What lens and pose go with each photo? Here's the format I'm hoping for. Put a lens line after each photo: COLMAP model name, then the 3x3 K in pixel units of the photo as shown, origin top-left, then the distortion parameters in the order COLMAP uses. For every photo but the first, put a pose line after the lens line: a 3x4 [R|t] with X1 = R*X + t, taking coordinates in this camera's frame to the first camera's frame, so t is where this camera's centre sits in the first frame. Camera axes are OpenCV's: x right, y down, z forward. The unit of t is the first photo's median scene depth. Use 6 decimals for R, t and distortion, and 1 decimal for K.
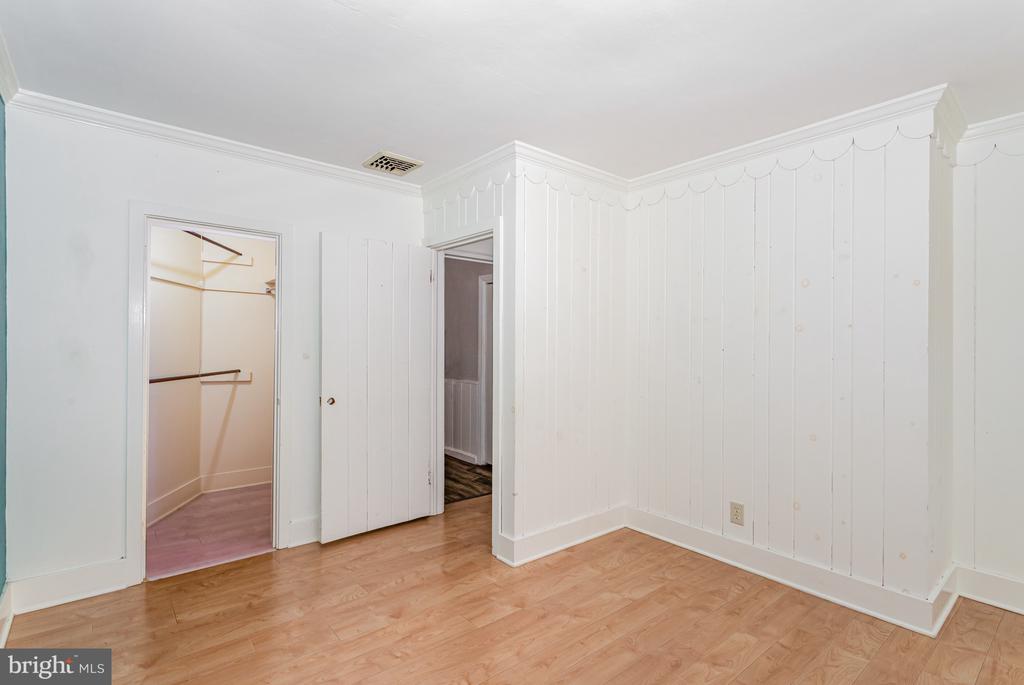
lens RADIAL K [[492.8, 0, 503.5], [0, 492.8, 341.6], [0, 0, 1]] dist [0.003958, 0.000189]
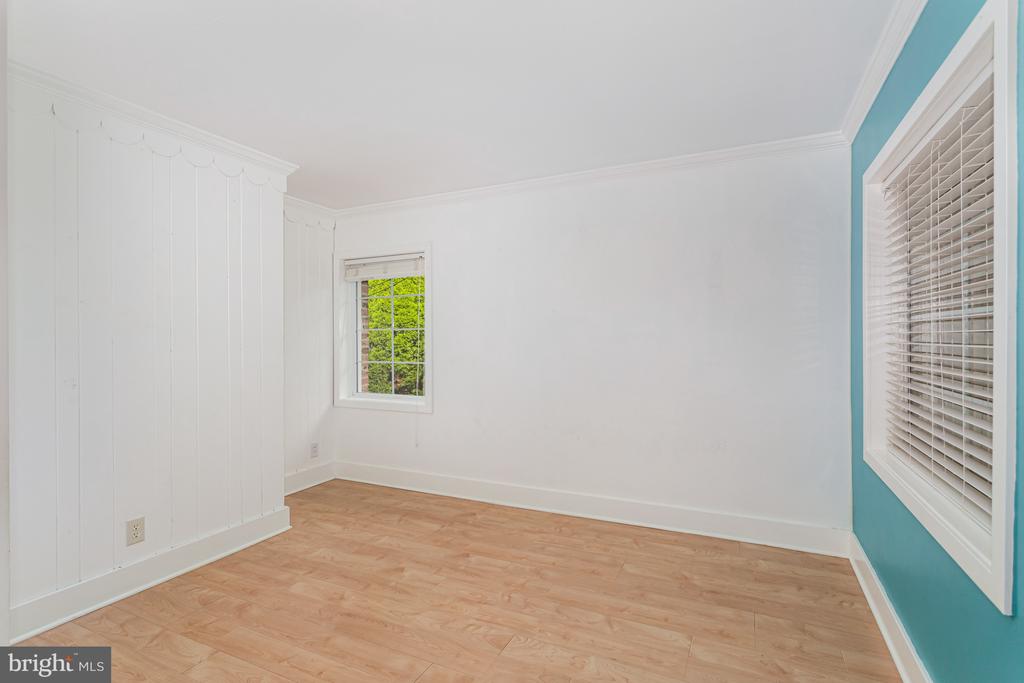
lens RADIAL K [[492.8, 0, 504.6], [0, 492.8, 339.7], [0, 0, 1]] dist [0.003958, 0.000189]
pose [[-0.411380, -0.019830, 0.911248, -0.680450], [-0.009905, 0.999802, 0.017285, -0.003930], [-0.911410, -0.001916, -0.411495, 0.937487]]
